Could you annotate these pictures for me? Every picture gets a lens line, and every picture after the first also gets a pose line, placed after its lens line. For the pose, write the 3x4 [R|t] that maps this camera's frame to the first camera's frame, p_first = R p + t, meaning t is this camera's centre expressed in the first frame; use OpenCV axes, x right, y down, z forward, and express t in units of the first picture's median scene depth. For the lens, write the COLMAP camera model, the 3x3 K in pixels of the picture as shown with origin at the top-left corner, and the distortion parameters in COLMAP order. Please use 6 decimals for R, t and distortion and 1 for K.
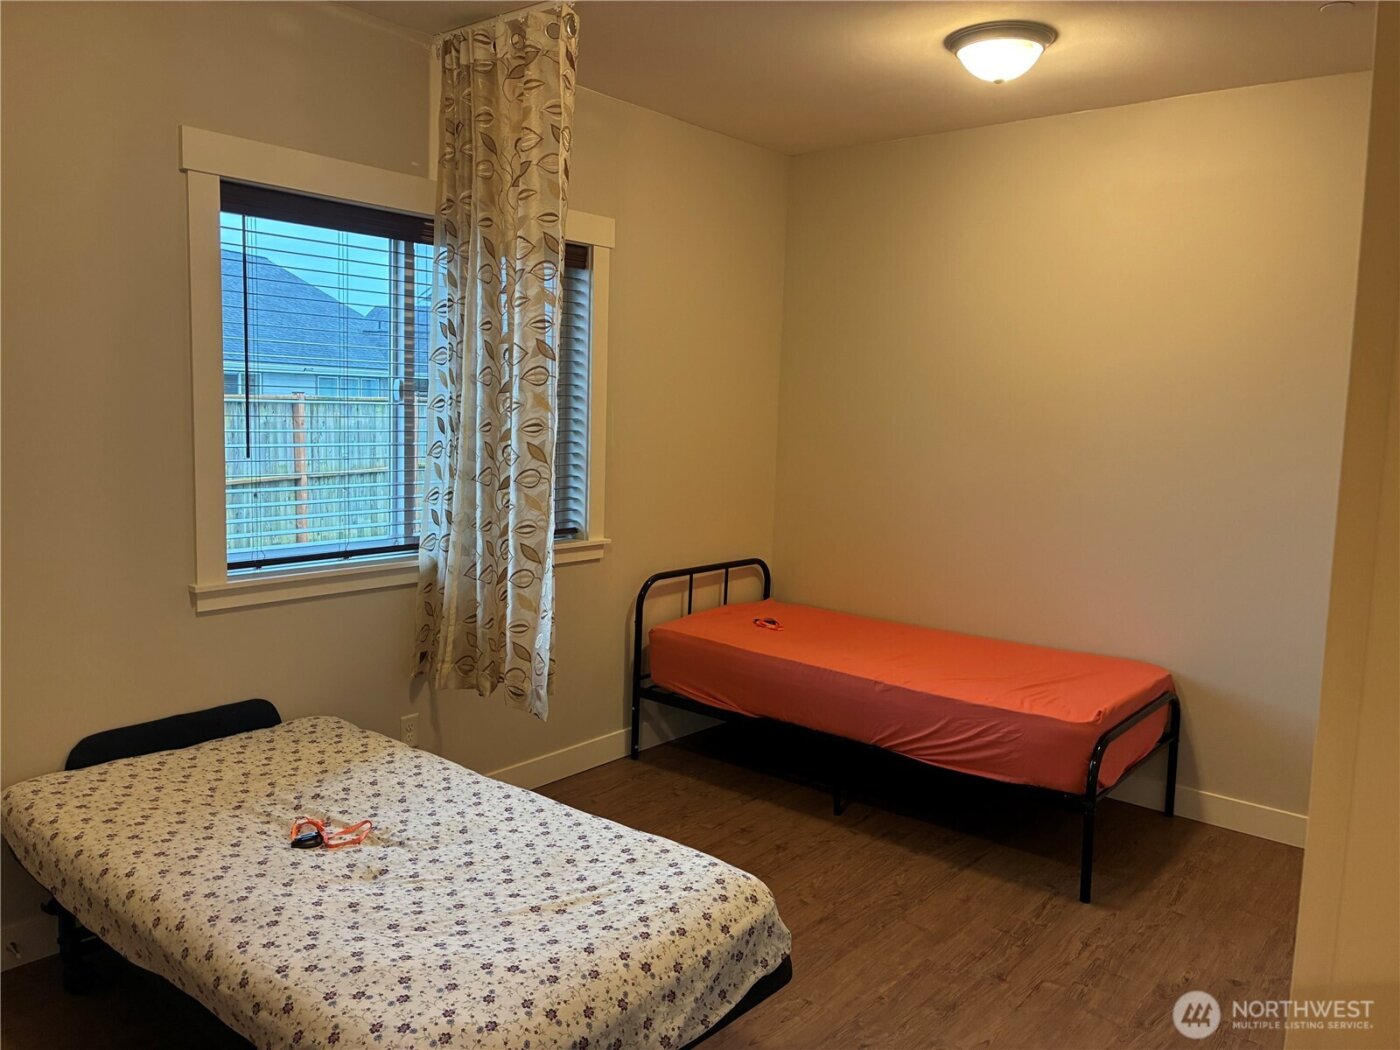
lens RADIAL K [[1064.0, 0, 701.5], [0, 1064.0, 516.8], [0, 0, 1]] dist [0.042859, -0.029113]
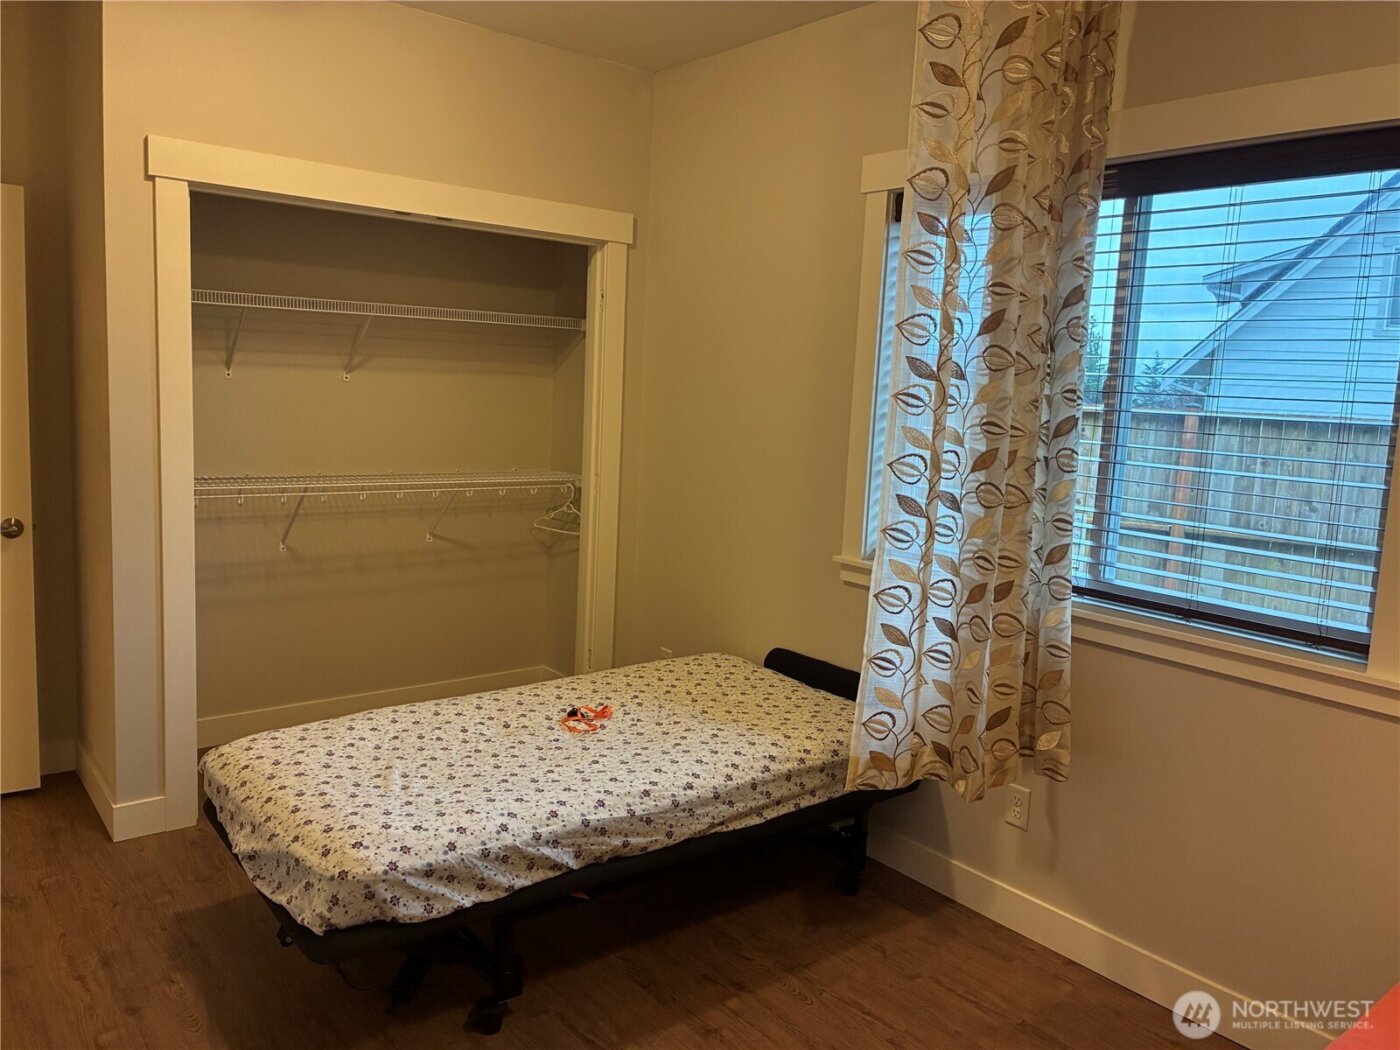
lens RADIAL K [[1064.0, 0, 702.0], [0, 1064.0, 529.8], [0, 0, 1]] dist [0.042859, -0.029113]
pose [[-0.203600, 0.105825, -0.973318, 0.693939], [-0.160459, 0.977092, 0.139800, -0.103340], [0.965816, 0.184641, -0.181955, 1.099348]]
